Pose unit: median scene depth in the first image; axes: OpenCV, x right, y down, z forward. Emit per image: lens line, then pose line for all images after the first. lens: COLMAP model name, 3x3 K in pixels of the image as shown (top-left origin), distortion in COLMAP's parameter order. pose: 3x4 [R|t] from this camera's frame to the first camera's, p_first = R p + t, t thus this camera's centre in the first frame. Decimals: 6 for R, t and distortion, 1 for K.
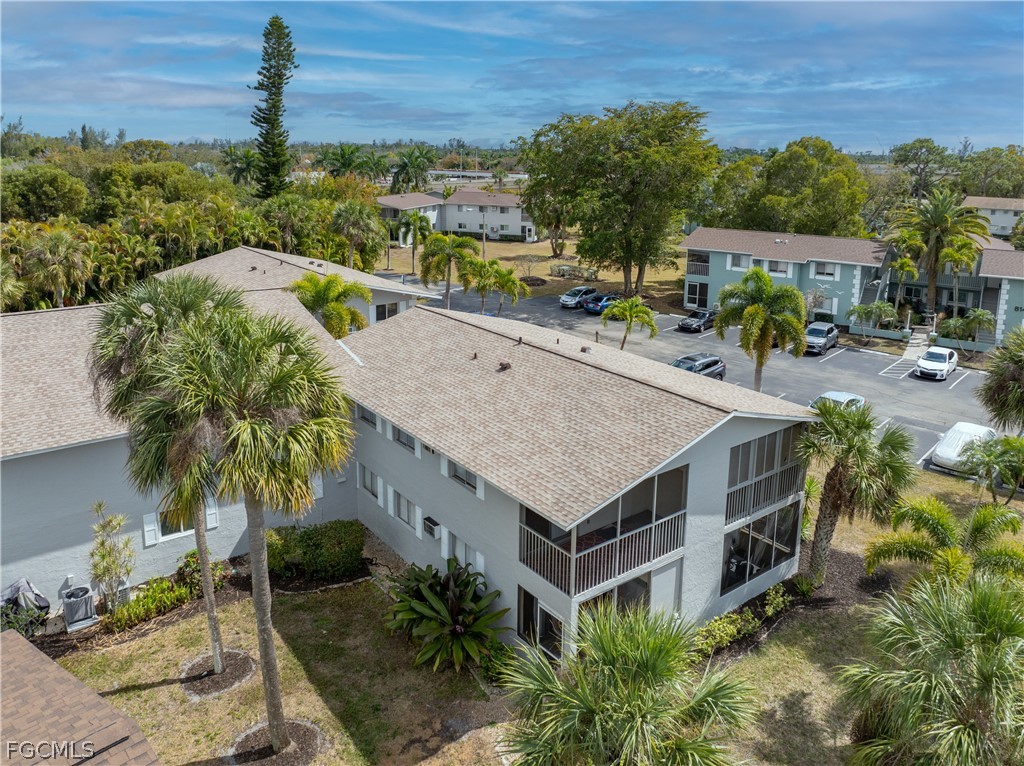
lens RADIAL K [[724.9, 0, 510.8], [0, 724.9, 308.5], [0, 0, 1]] dist [-0.019170, -0.002788]
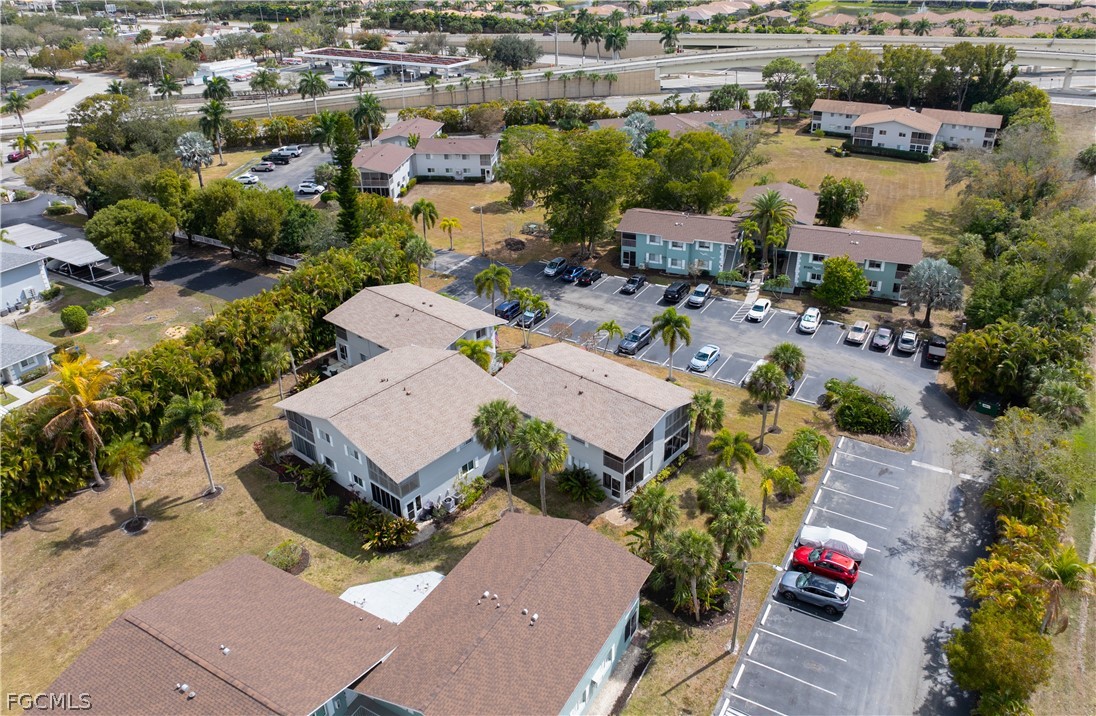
lens RADIAL K [[783.9, 0, 548.0], [0, 783.9, 358.0], [0, 0, 1]] dist [0.001828, -0.000006]
pose [[0.976452, -0.142006, 0.162408, -0.317692], [0.082712, 0.941706, 0.326112, -0.545939], [-0.199250, -0.305000, 0.931276, -0.885700]]
